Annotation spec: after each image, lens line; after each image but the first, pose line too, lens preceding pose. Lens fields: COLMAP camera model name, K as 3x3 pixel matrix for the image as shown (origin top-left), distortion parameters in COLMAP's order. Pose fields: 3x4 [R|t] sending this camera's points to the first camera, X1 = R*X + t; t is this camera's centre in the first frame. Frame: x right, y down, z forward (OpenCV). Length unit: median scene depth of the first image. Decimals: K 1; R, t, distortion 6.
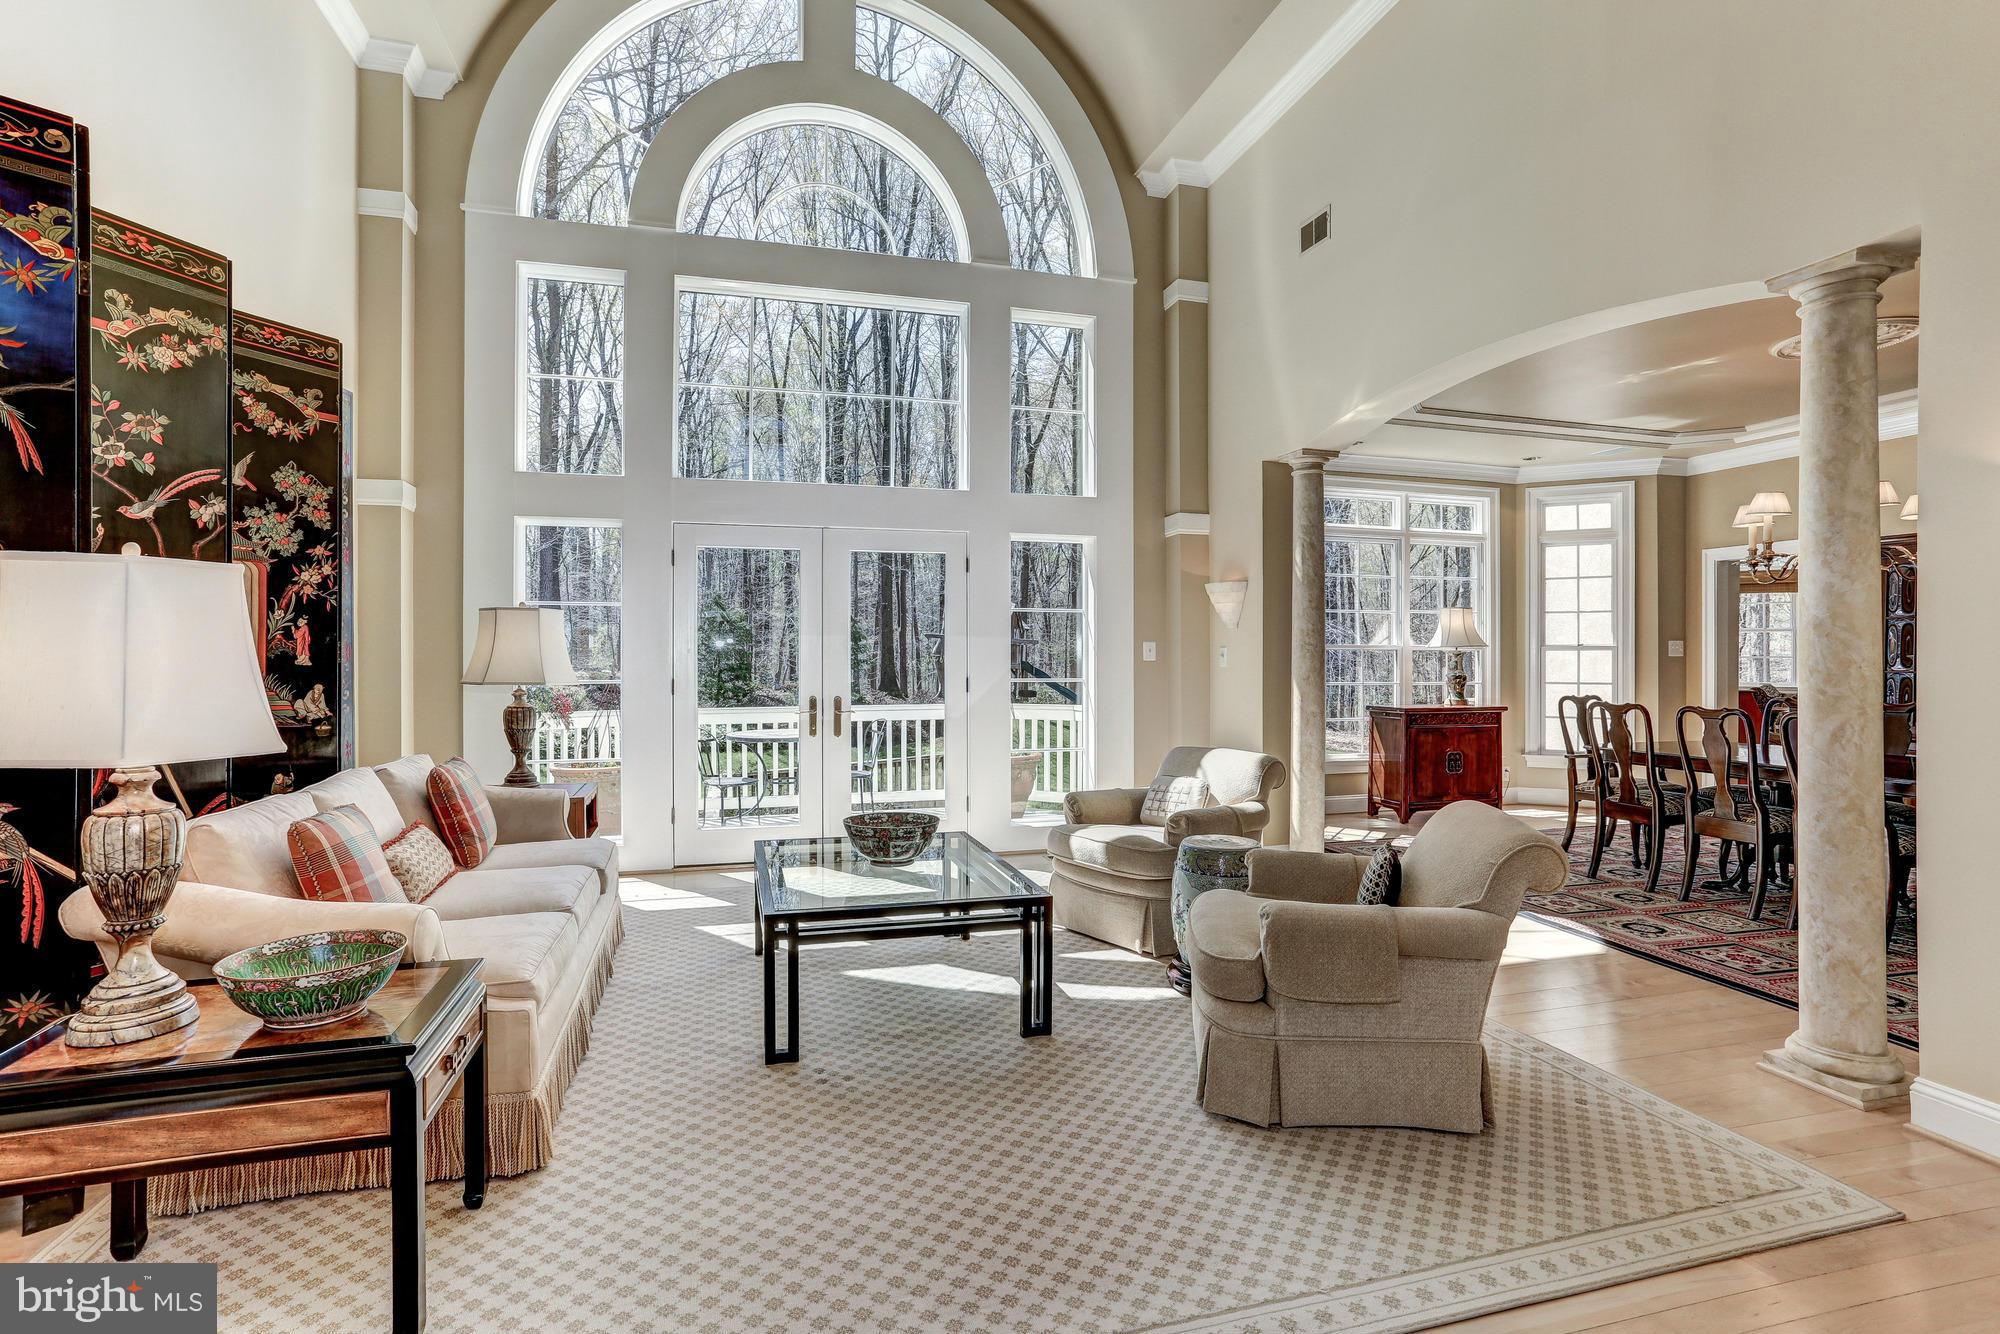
lens RADIAL K [[968.2, 0, 1001.9], [0, 968.2, 675.8], [0, 0, 1]] dist [-0.059779, 0.035784]
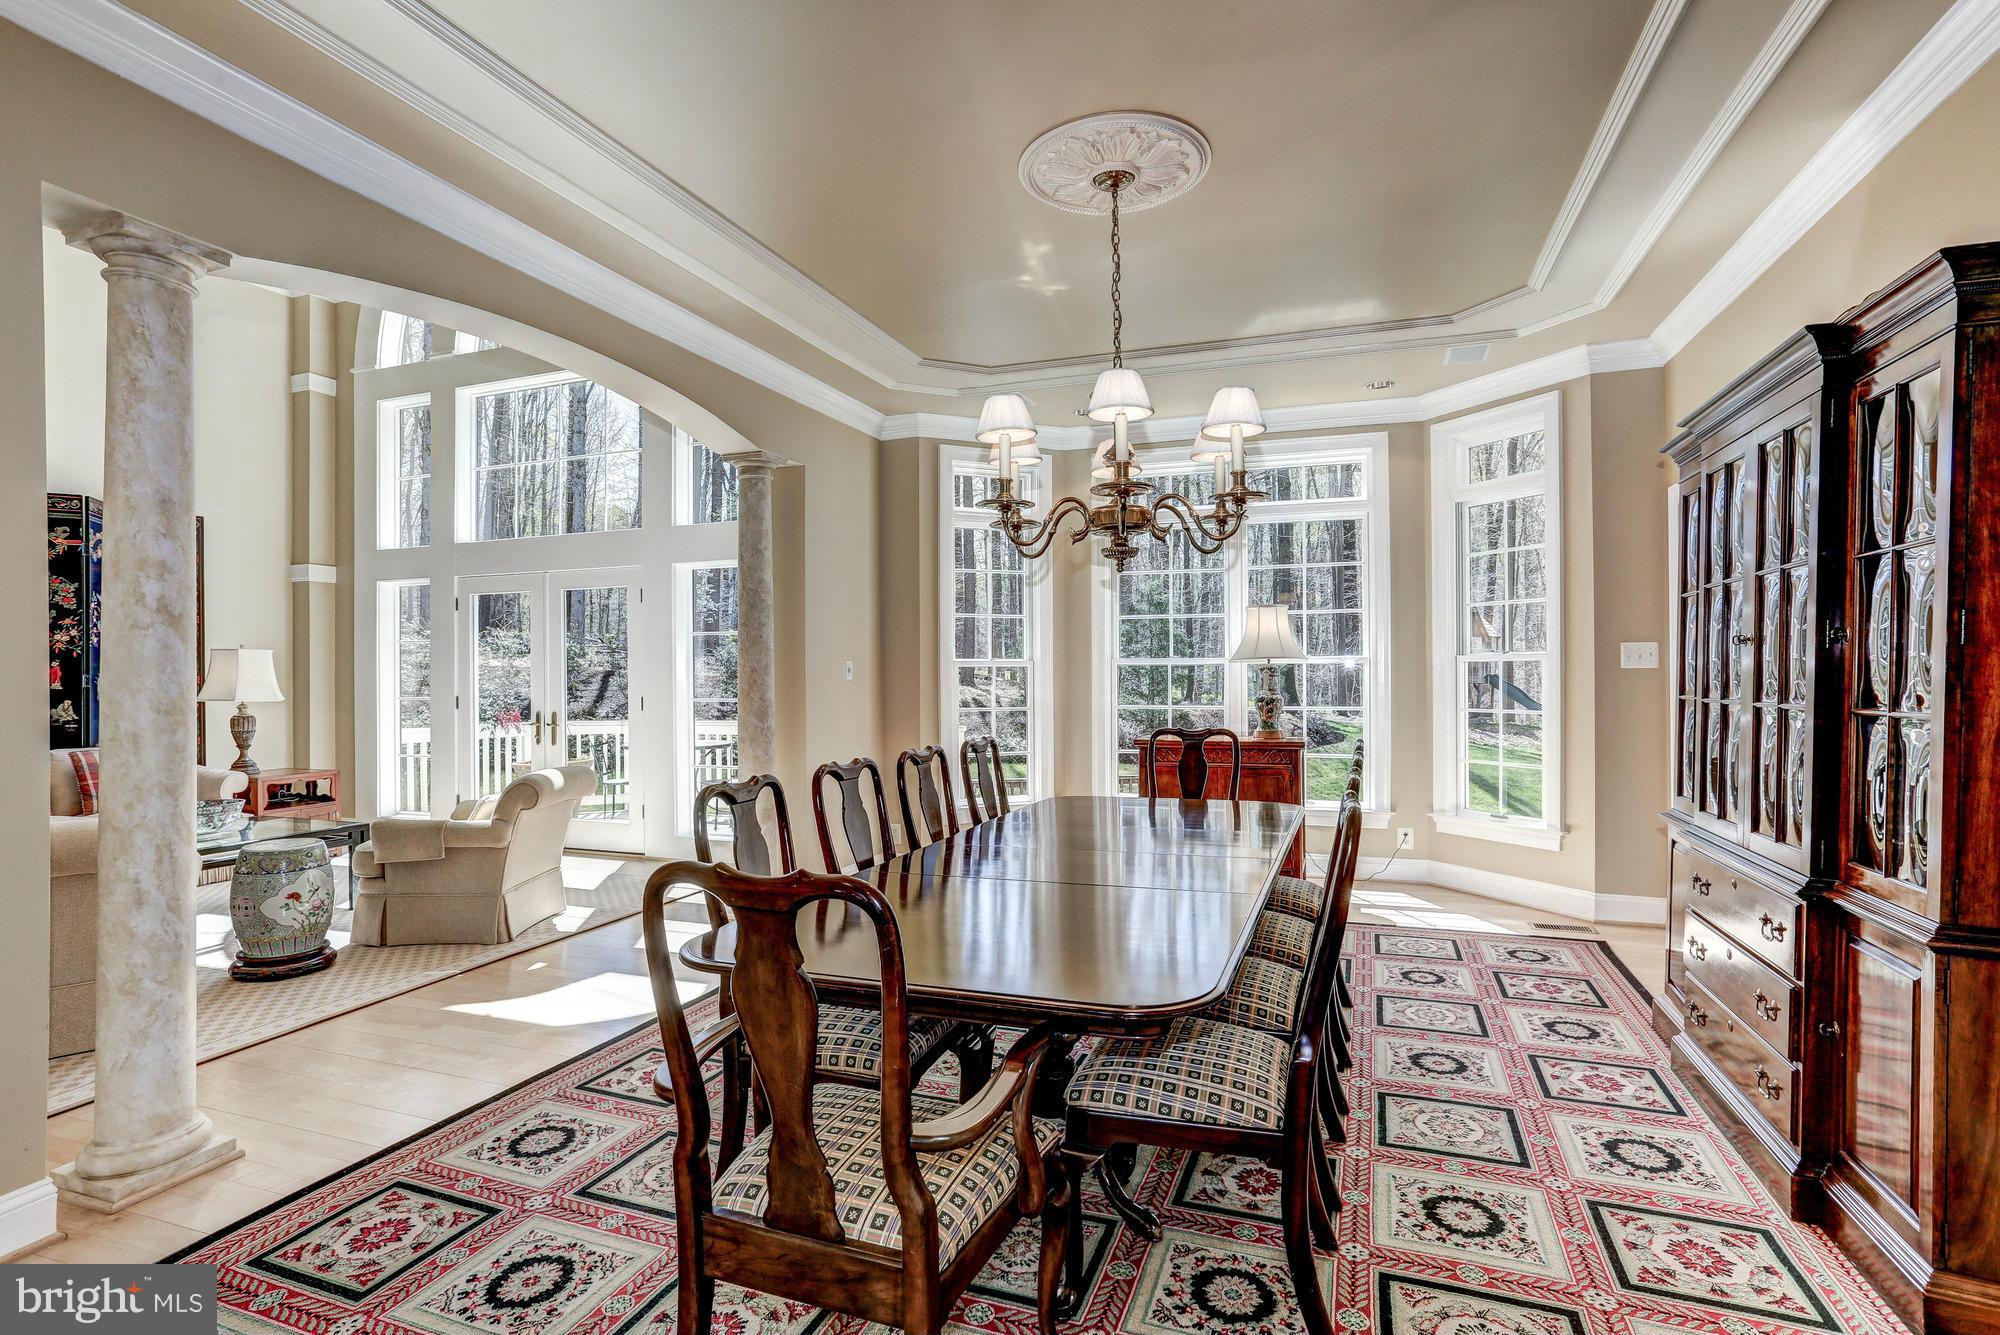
lens RADIAL K [[968.2, 0, 1001.9], [0, 968.2, 676.3], [0, 0, 1]] dist [-0.059779, 0.035784]
pose [[0.805303, -0.001490, -0.592862, 1.312005], [-0.003475, 0.999968, -0.007234, -0.022249], [0.592854, 0.007886, 0.805271, 0.506829]]
